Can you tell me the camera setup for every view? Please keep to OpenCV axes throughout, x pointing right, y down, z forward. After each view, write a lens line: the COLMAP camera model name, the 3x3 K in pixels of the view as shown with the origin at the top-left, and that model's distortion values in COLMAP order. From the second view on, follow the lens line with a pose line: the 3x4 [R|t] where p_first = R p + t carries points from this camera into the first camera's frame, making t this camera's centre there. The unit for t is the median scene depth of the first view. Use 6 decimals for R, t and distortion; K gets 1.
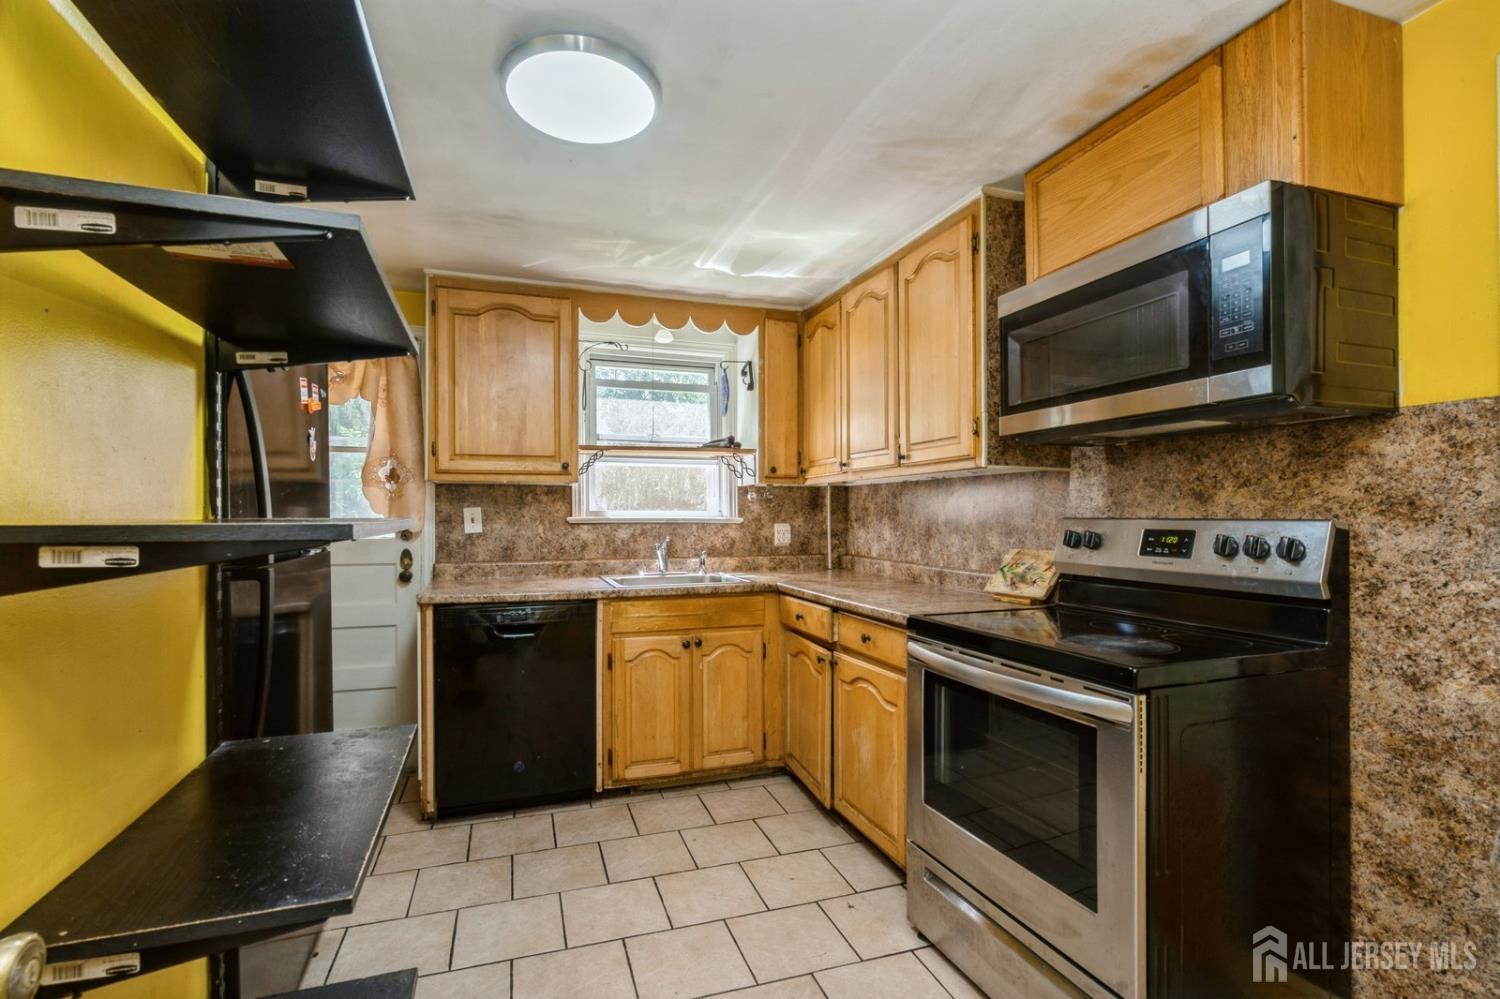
lens RADIAL K [[677.6, 0, 746.4], [0, 677.6, 504.8], [0, 0, 1]] dist [-0.000866, 0.000805]
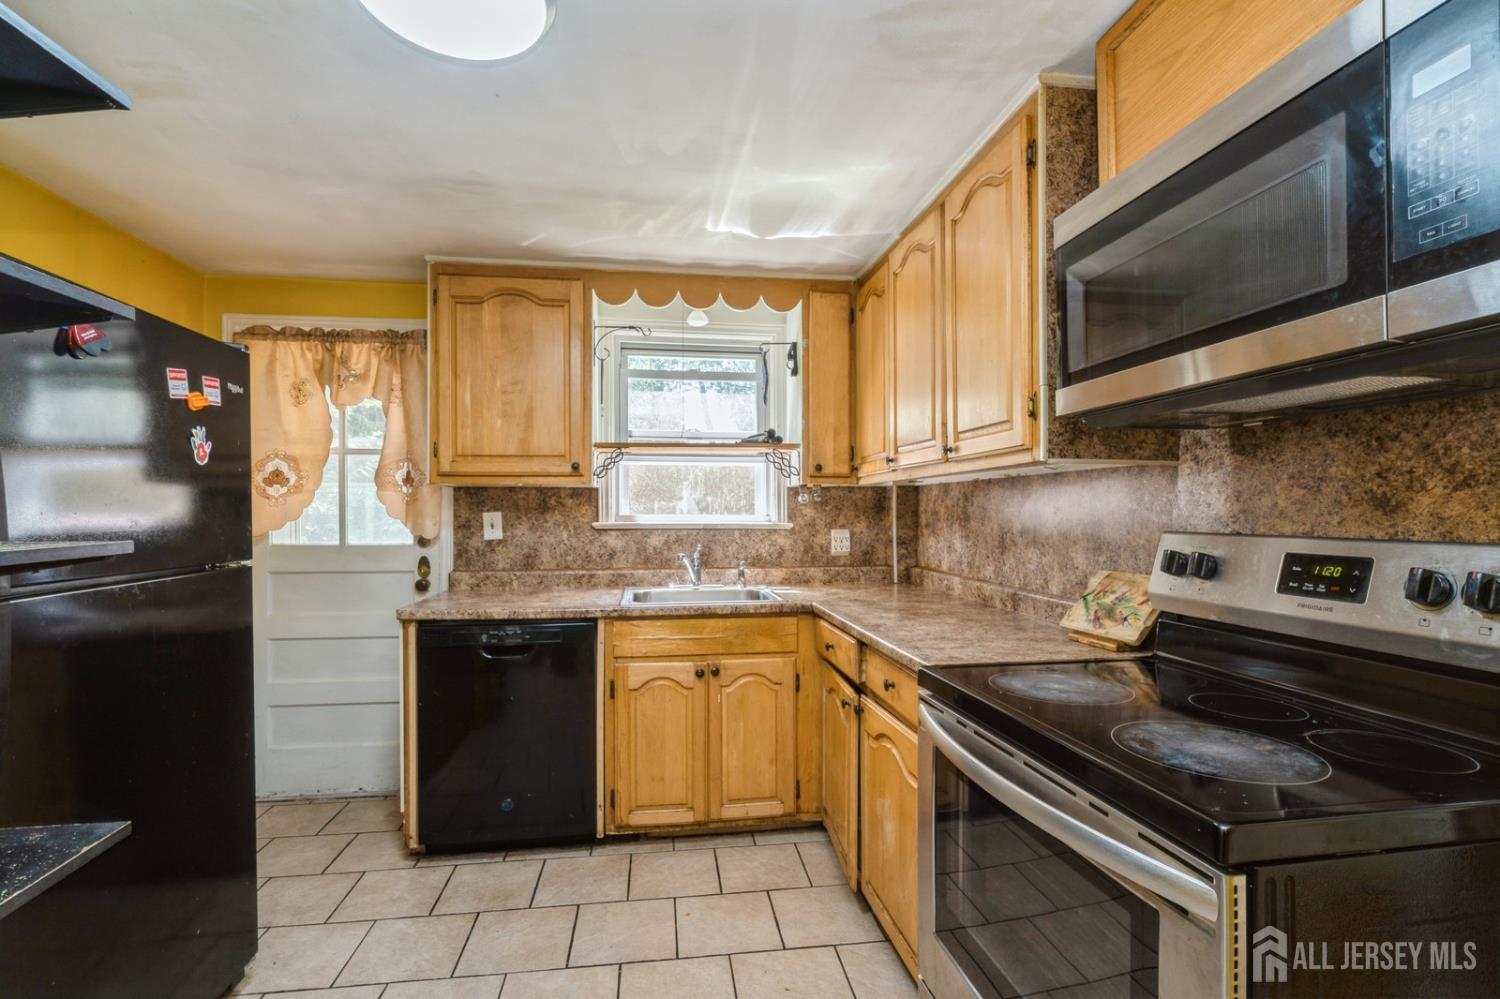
lens RADIAL K [[677.6, 0, 746.4], [0, 677.6, 504.8], [0, 0, 1]] dist [-0.000866, 0.000805]
pose [[0.982303, -0.002072, -0.187289, 0.131558], [0.002633, 0.999993, 0.002746, -0.008887], [0.187282, -0.003191, 0.982301, 0.172427]]
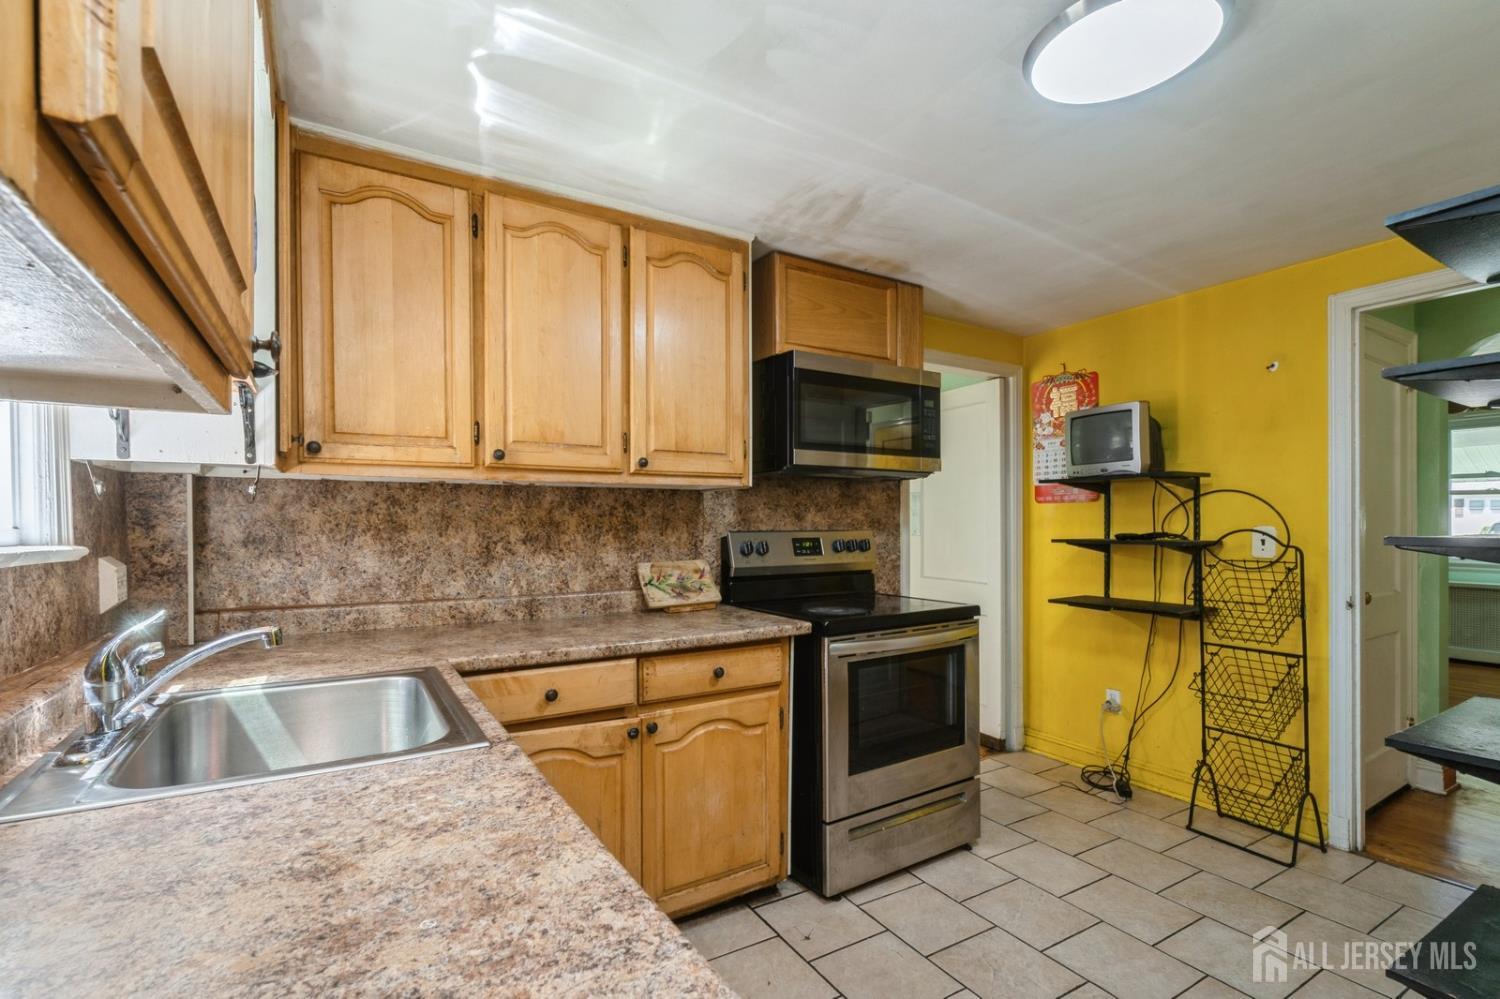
lens RADIAL K [[693.4, 0, 735.2], [0, 693.4, 515.2], [0, 0, 1]] dist [-0.001144, 0.000262]
pose [[-0.195377, 0.009868, 0.980679, -0.576275], [-0.011021, 0.999864, -0.012257, 0.004132], [-0.980666, -0.013203, -0.195241, 0.940211]]
